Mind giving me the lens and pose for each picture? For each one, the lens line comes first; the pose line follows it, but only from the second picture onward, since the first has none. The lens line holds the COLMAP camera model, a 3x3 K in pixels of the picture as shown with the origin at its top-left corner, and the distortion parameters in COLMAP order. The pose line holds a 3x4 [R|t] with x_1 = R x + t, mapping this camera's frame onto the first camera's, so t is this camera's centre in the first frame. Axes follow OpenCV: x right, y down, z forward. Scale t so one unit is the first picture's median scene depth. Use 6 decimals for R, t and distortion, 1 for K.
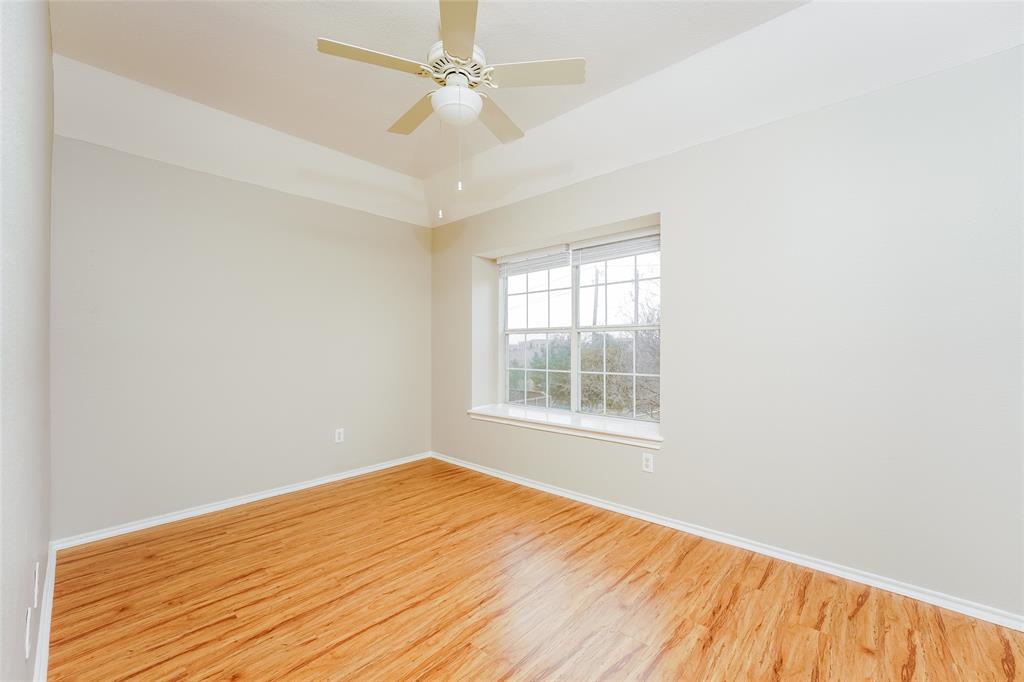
lens RADIAL K [[406.0, 0, 515.5], [0, 406.0, 344.3], [0, 0, 1]] dist [-0.013295, -0.000045]
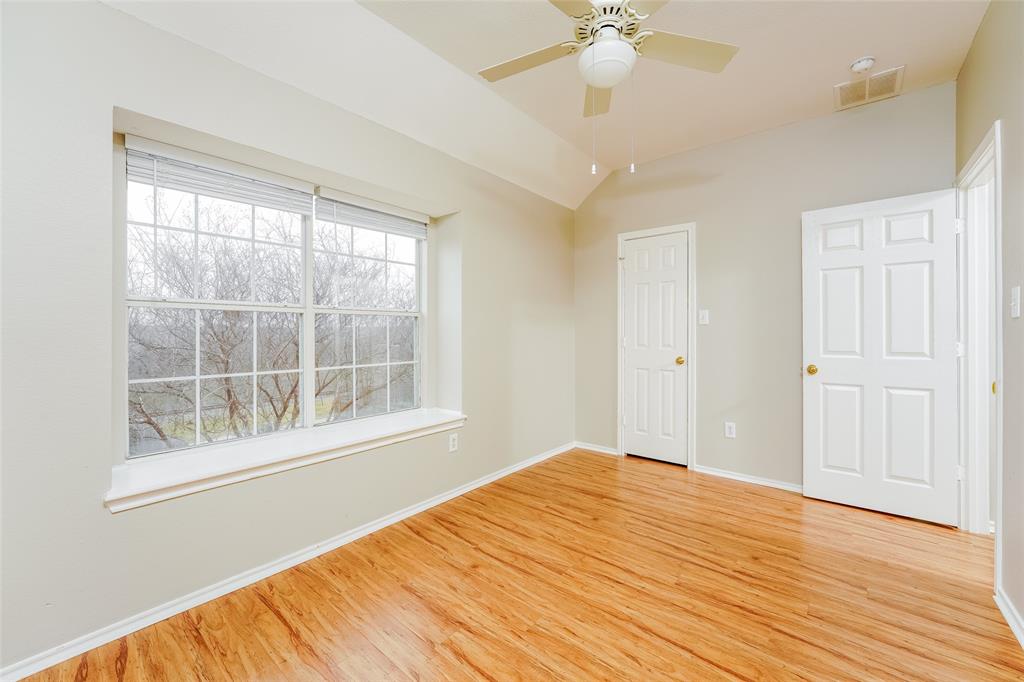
lens RADIAL K [[406.0, 0, 514.3], [0, 406.0, 333.8], [0, 0, 1]] dist [-0.013295, -0.000045]
pose [[-0.040699, -0.000402, 0.999171, -0.787308], [-0.002153, 0.999998, 0.000314, 0.007135], [-0.999169, -0.002138, -0.040699, 0.941848]]
